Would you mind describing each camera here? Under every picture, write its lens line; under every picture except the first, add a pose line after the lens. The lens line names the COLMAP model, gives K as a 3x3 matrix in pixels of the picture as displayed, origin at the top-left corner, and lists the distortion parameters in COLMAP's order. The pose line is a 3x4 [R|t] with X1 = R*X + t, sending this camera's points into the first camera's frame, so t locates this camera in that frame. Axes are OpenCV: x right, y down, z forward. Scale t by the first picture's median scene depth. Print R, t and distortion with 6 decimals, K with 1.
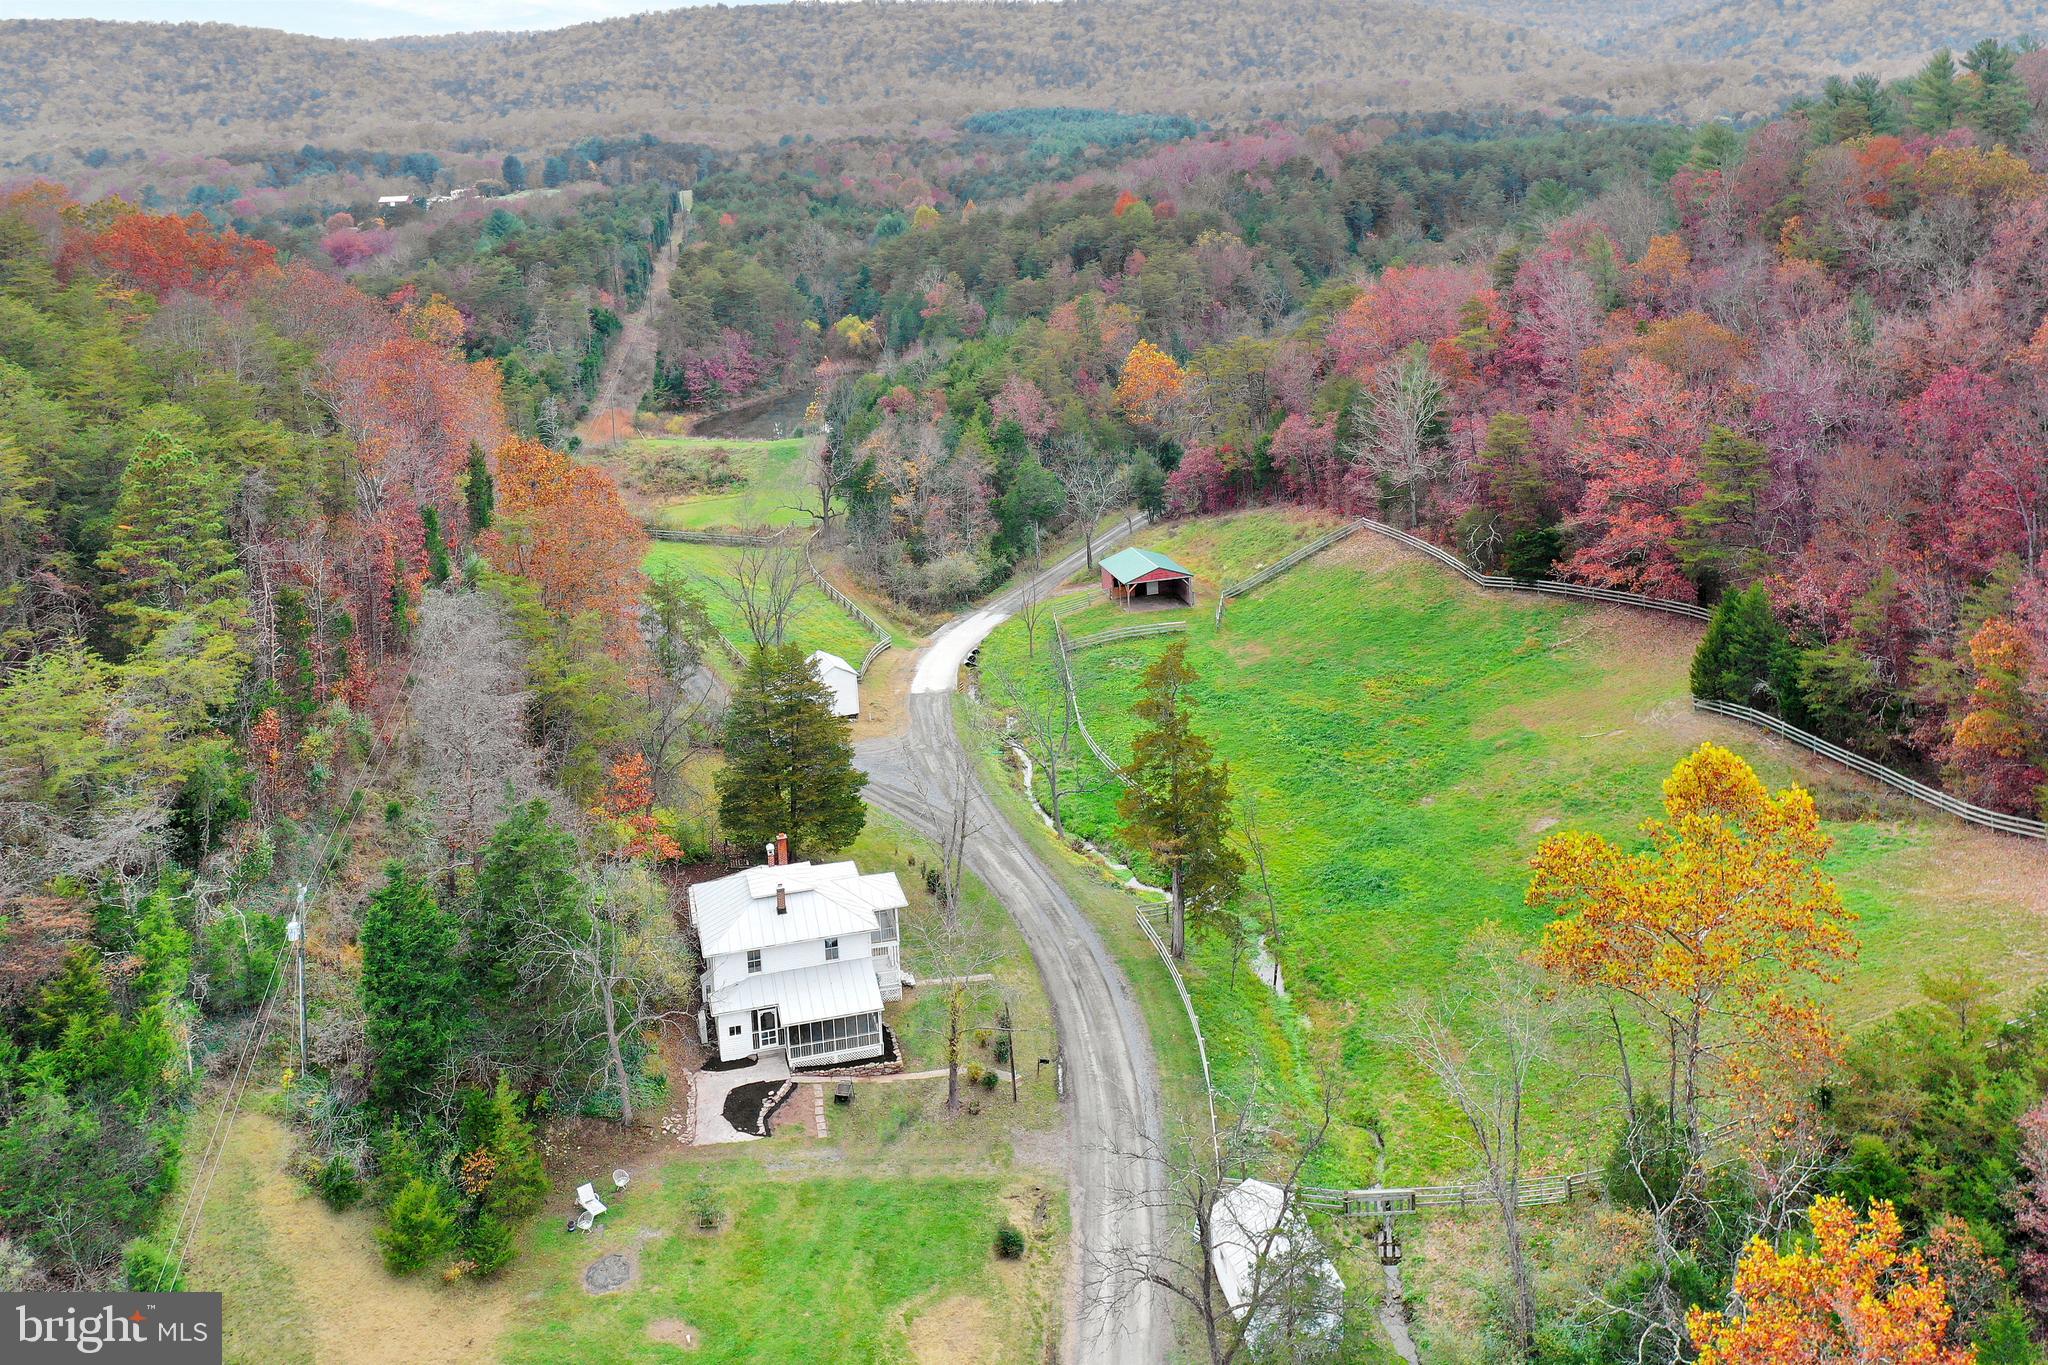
lens RADIAL K [[1745.3, 0, 1029.7], [0, 1745.3, 355.1], [0, 0, 1]] dist [0.002950, 0.000959]
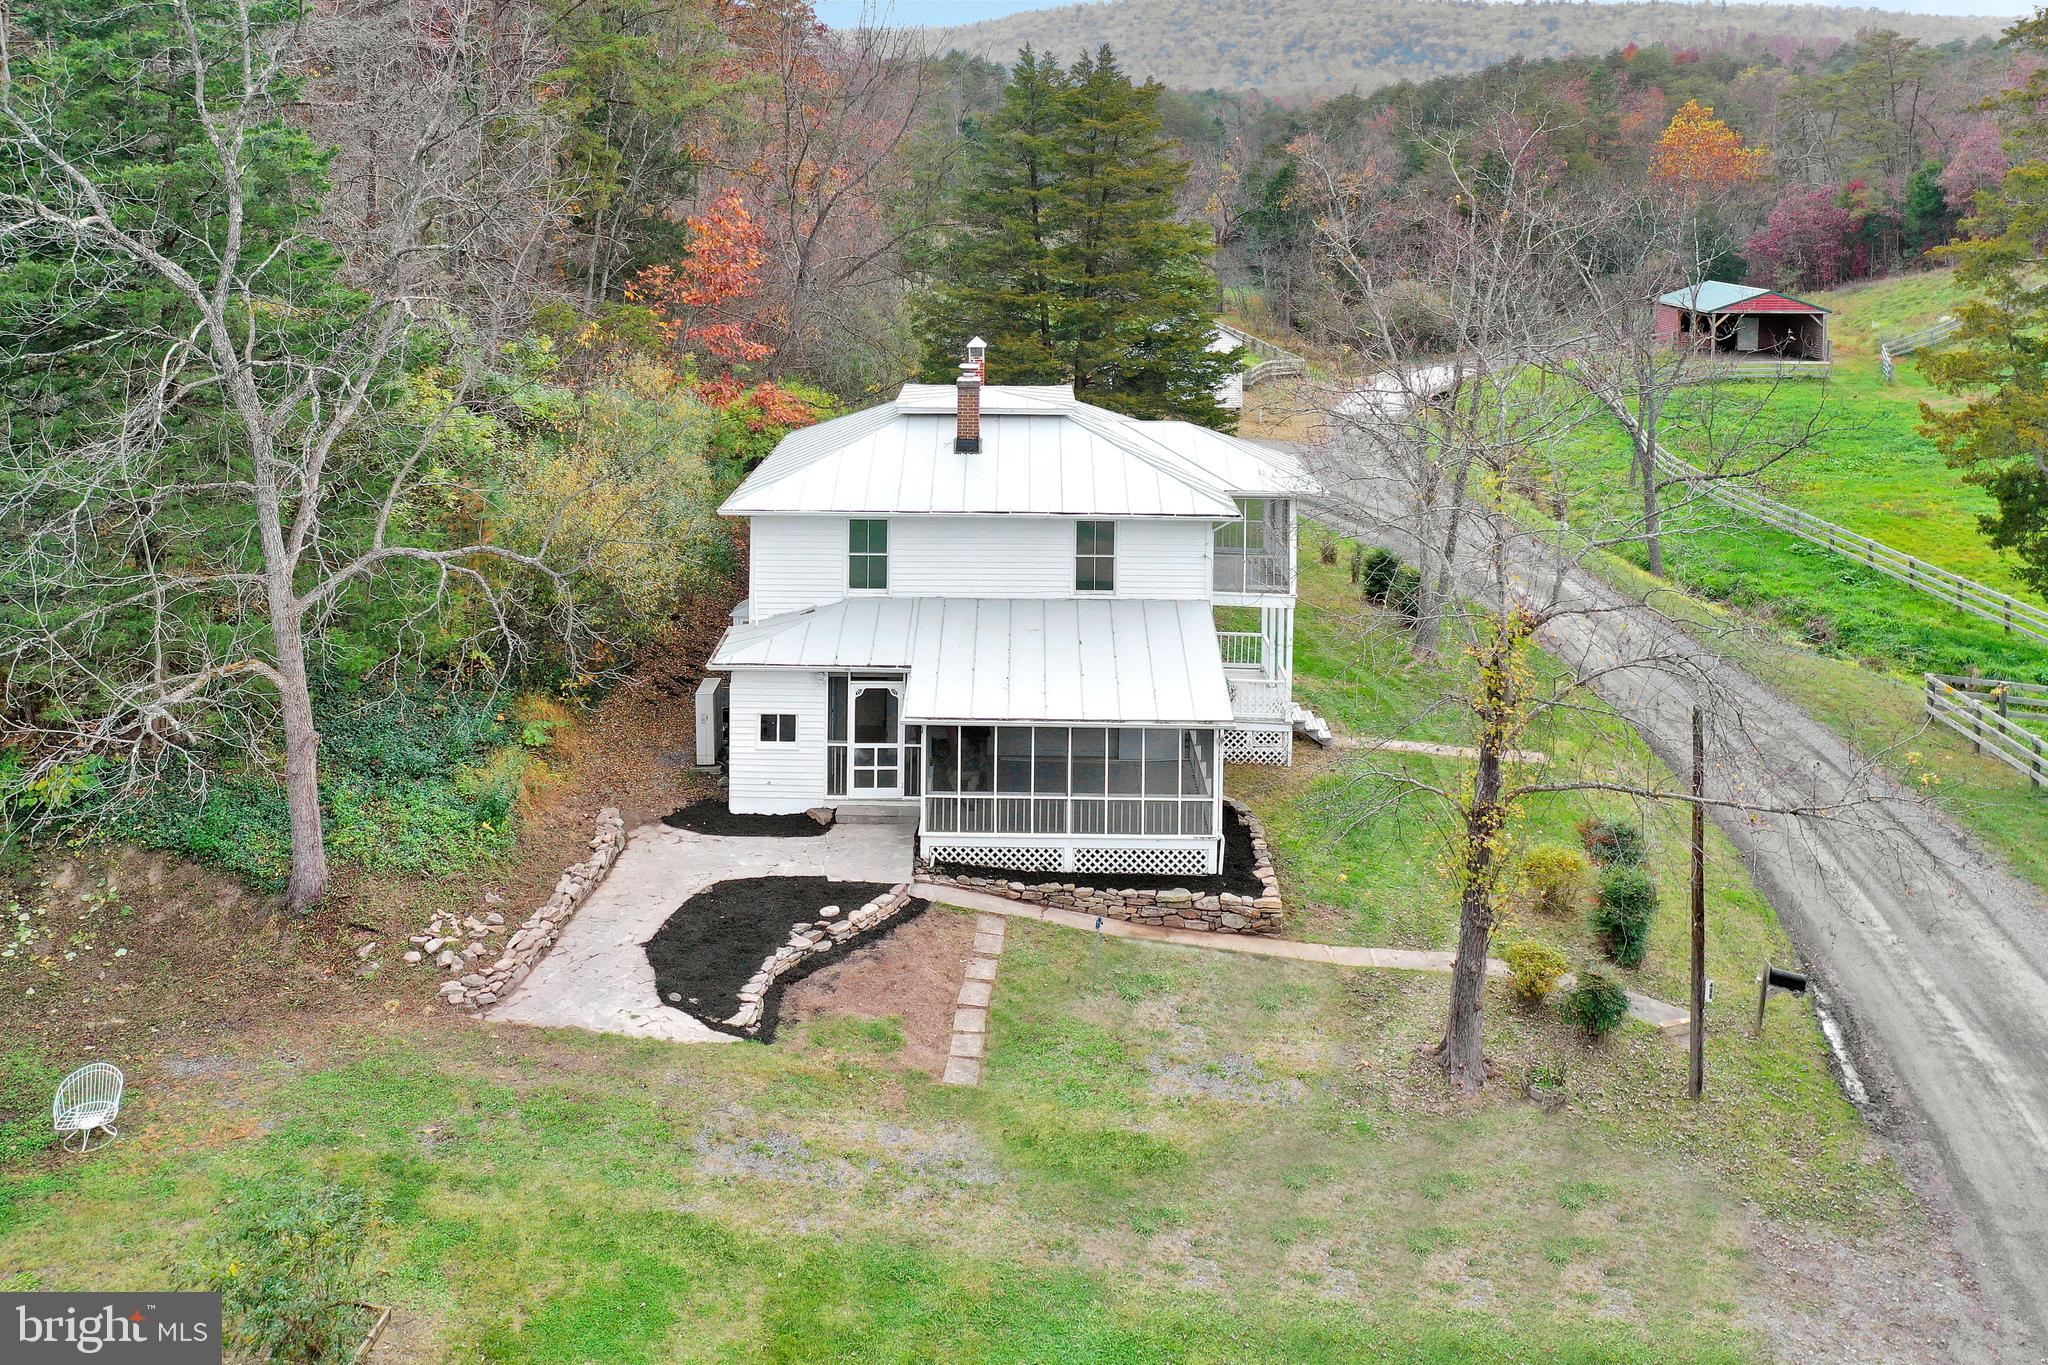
lens RADIAL K [[1745.3, 0, 1029.7], [0, 1745.3, 355.1], [0, 0, 1]] dist [0.002950, 0.000959]
pose [[0.967917, 0.084245, -0.236728, -0.026722], [-0.087308, 0.996178, -0.002463, 0.164896], [0.235616, 0.023053, 0.971573, 0.362814]]
